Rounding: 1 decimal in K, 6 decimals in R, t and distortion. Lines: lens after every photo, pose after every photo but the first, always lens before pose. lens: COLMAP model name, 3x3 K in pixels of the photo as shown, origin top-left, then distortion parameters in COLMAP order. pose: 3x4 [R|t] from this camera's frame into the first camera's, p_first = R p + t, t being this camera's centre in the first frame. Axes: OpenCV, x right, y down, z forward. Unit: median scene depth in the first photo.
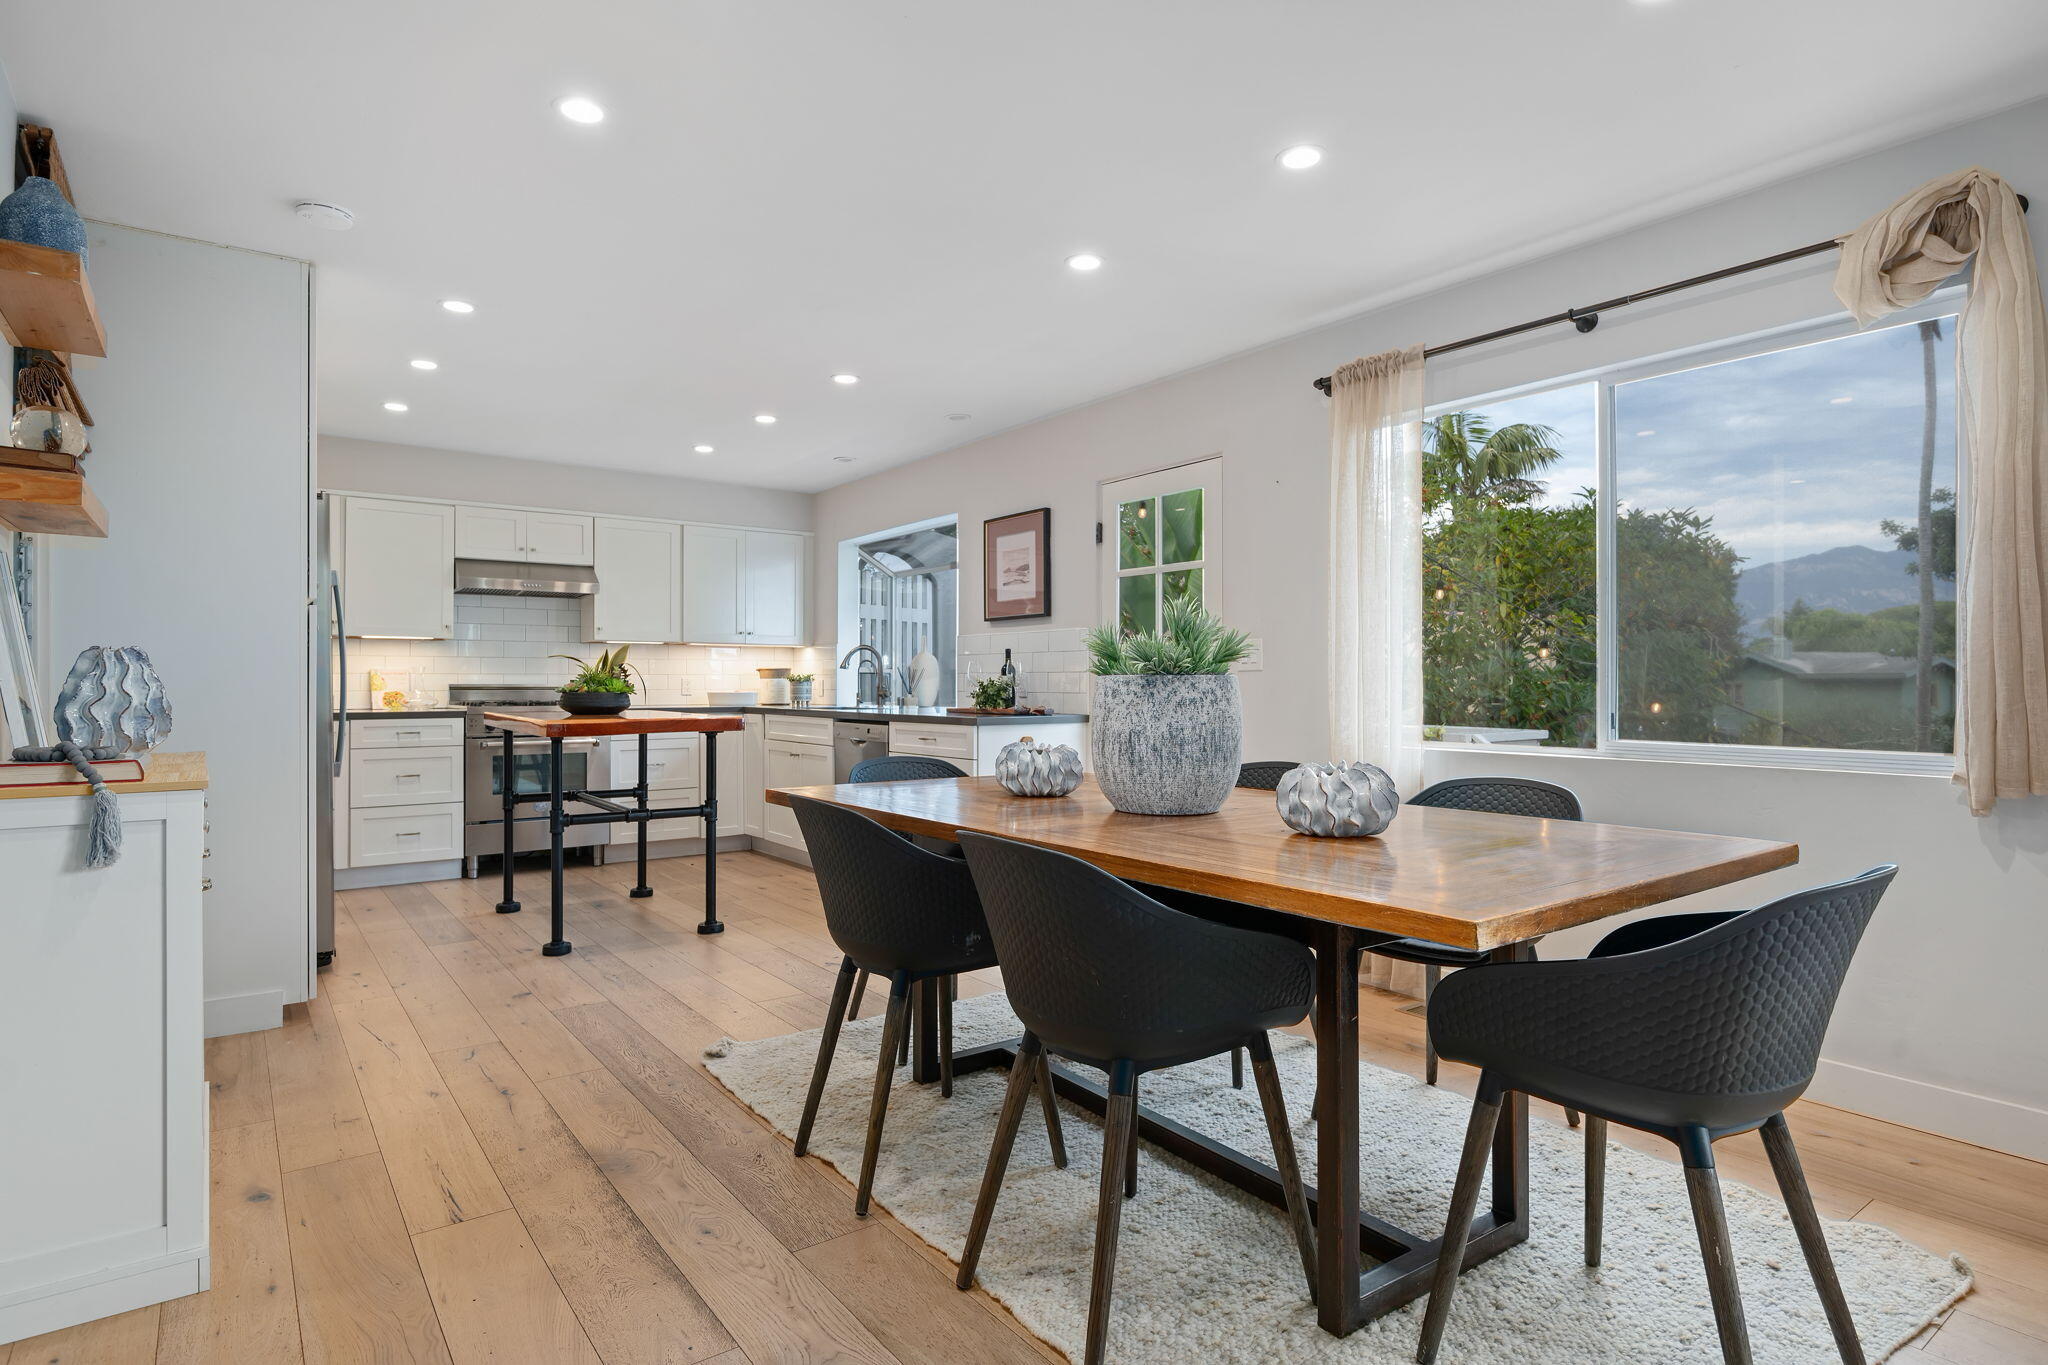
lens RADIAL K [[1079.9, 0, 1019.5], [0, 1079.9, 688.2], [0, 0, 1]] dist [0.005883, 0.000197]
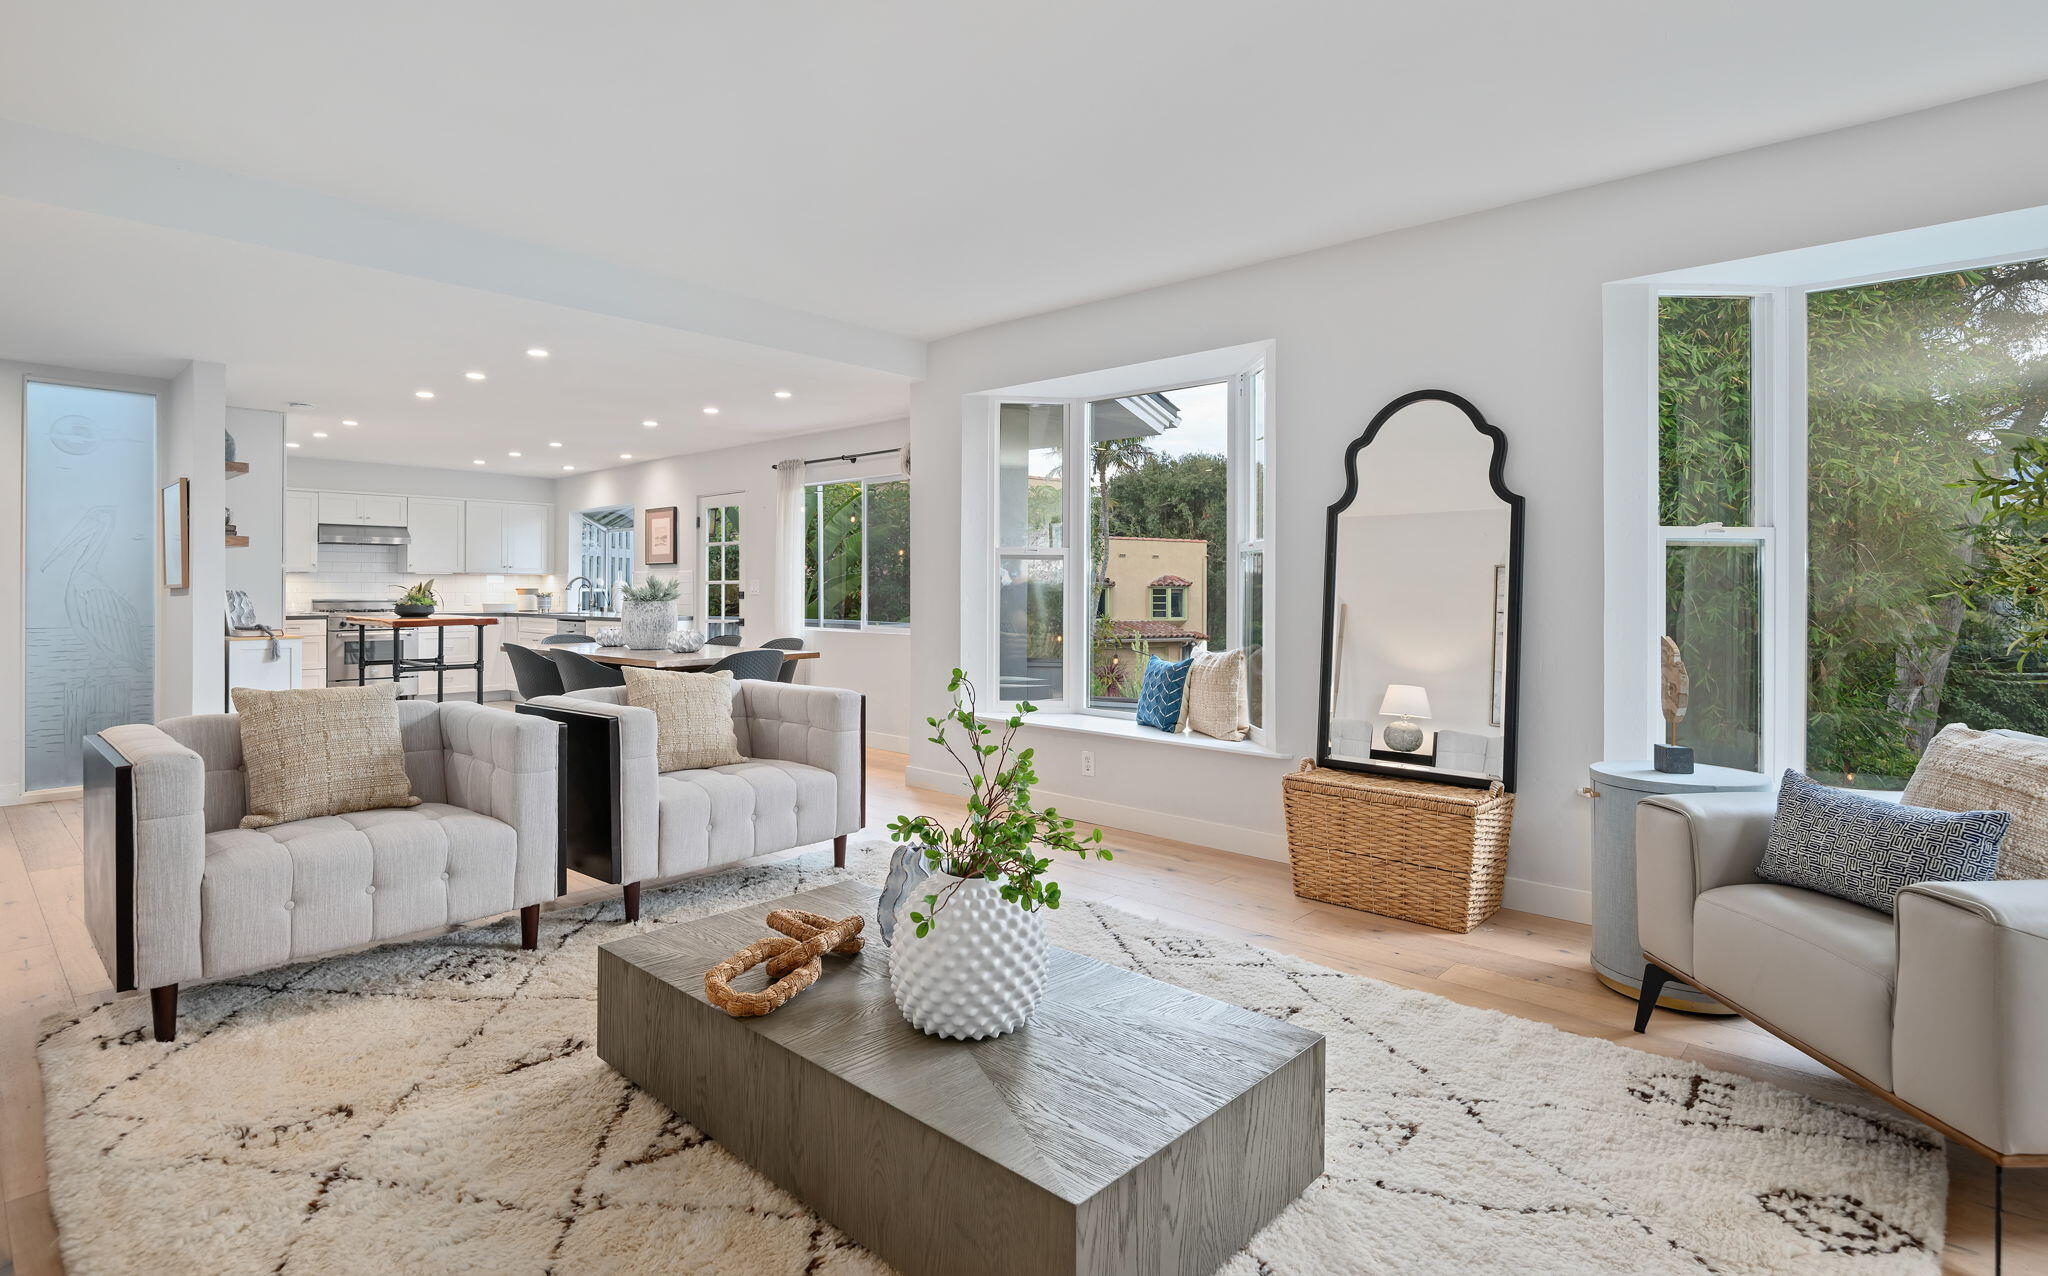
lens RADIAL K [[993.3, 0, 1001.5], [0, 993.3, 589.3], [0, 0, 1]] dist [-0.002028, -0.000286]
pose [[0.981834, 0.003773, 0.189704, 0.239782], [-0.002753, 0.999980, -0.005639, -0.013609], [-0.189722, 0.005014, 0.981825, -0.754071]]
